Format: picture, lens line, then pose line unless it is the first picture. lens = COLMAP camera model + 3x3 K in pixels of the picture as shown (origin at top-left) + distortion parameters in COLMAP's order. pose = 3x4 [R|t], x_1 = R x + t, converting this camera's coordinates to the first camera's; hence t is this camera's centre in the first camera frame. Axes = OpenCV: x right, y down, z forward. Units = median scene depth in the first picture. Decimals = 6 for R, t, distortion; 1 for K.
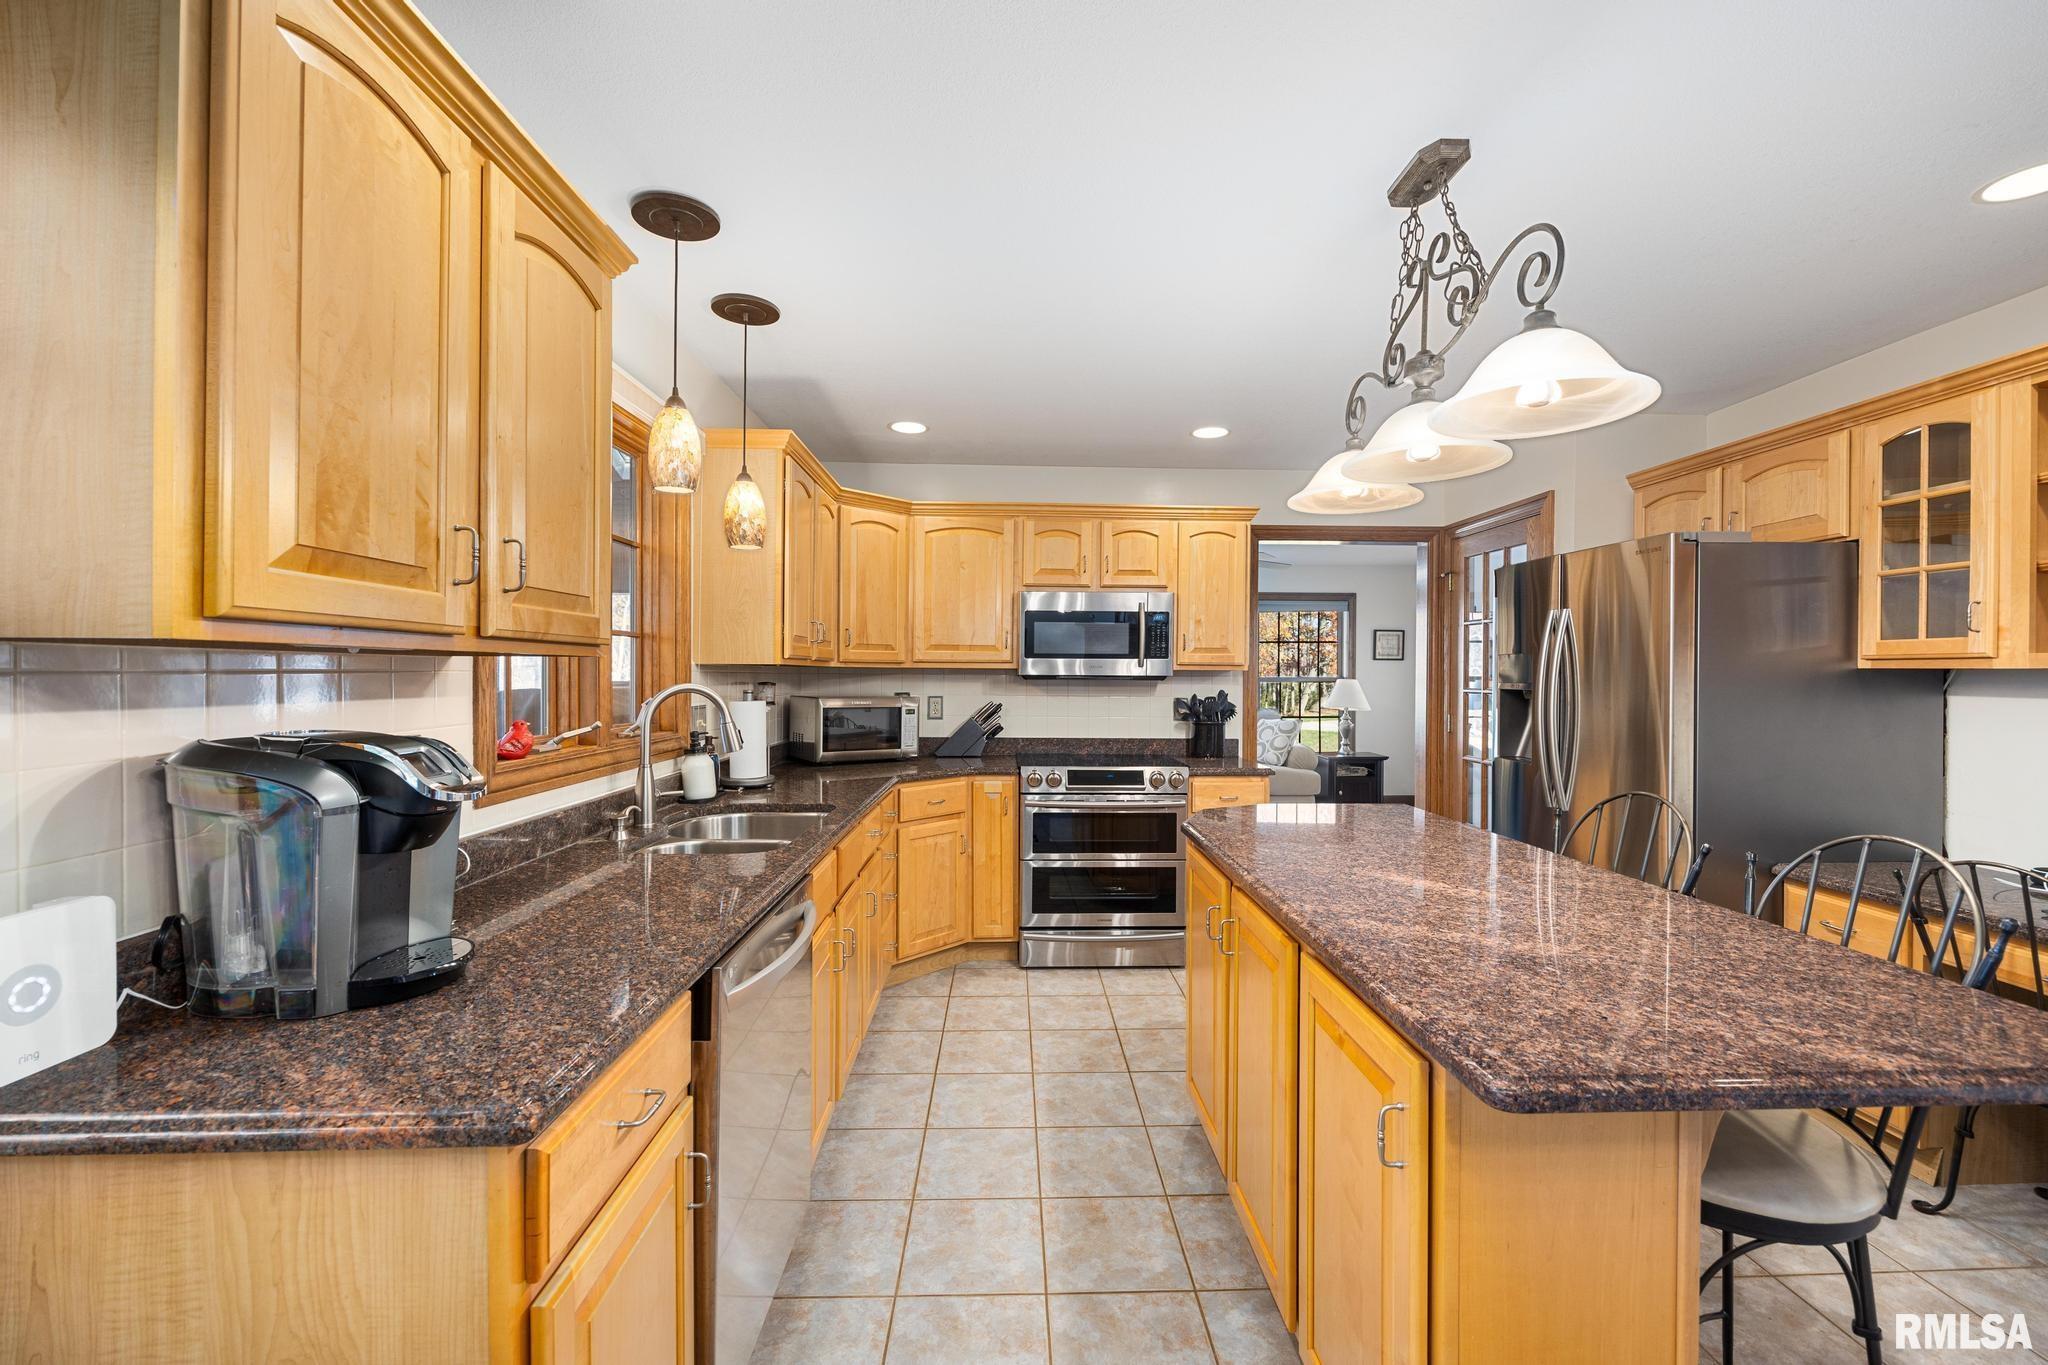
lens RADIAL K [[822.2, 0, 1032.9], [0, 822.2, 676.6], [0, 0, 1]] dist [-0.008268, -0.000017]
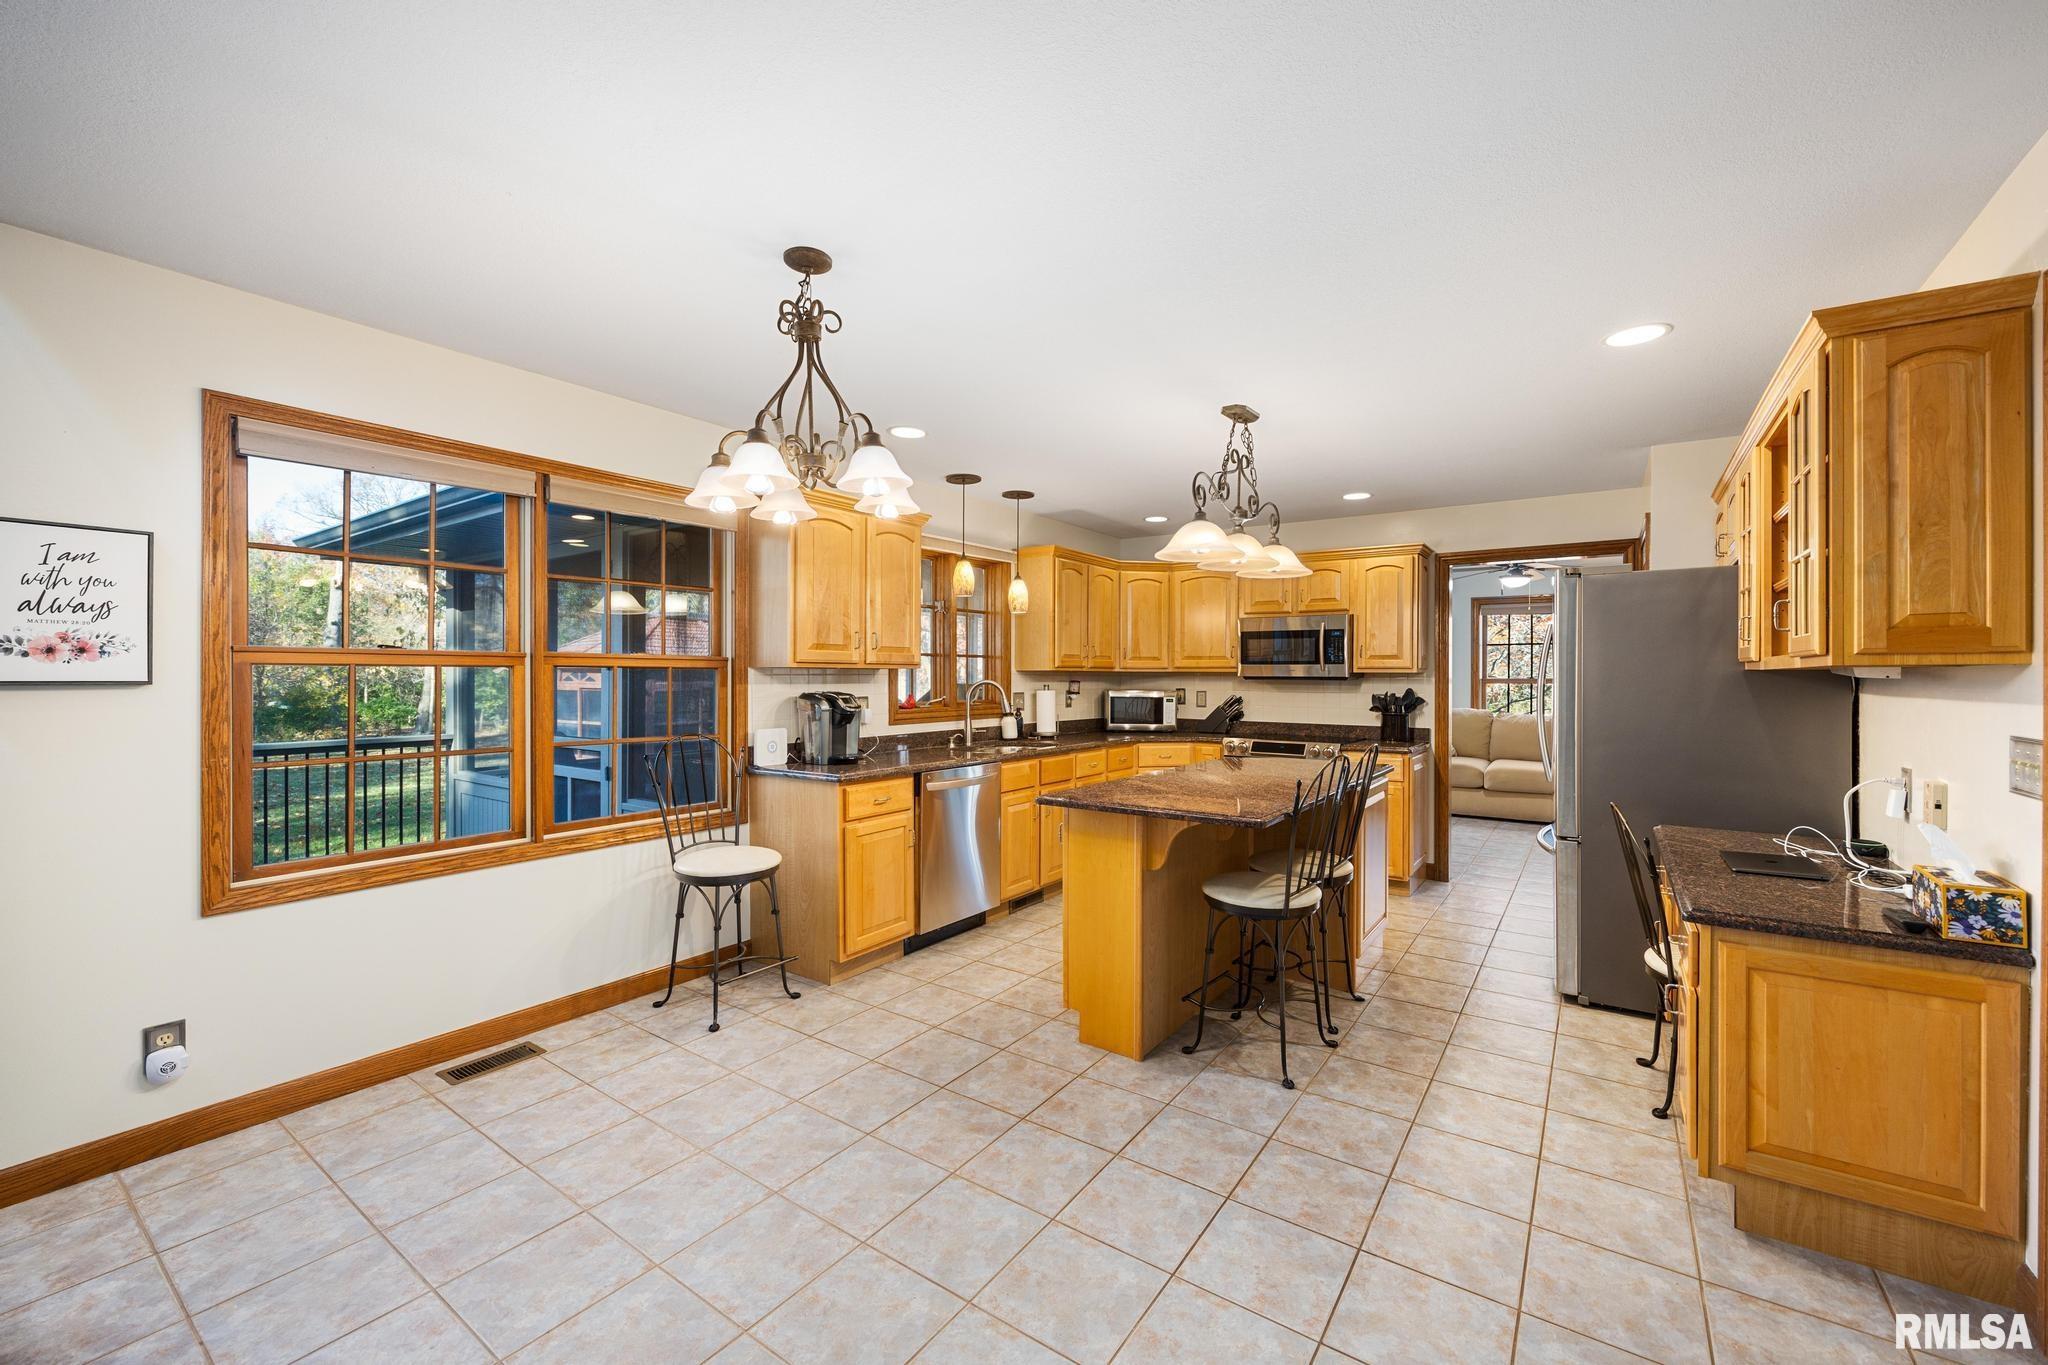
lens RADIAL K [[822.2, 0, 1021.2], [0, 822.2, 673.0], [0, 0, 1]] dist [-0.008268, -0.000017]
pose [[0.794974, -0.003776, -0.606631, 0.583433], [-0.001358, 0.999967, -0.008005, 0.004619], [0.606642, 0.007187, 0.794943, -0.396472]]
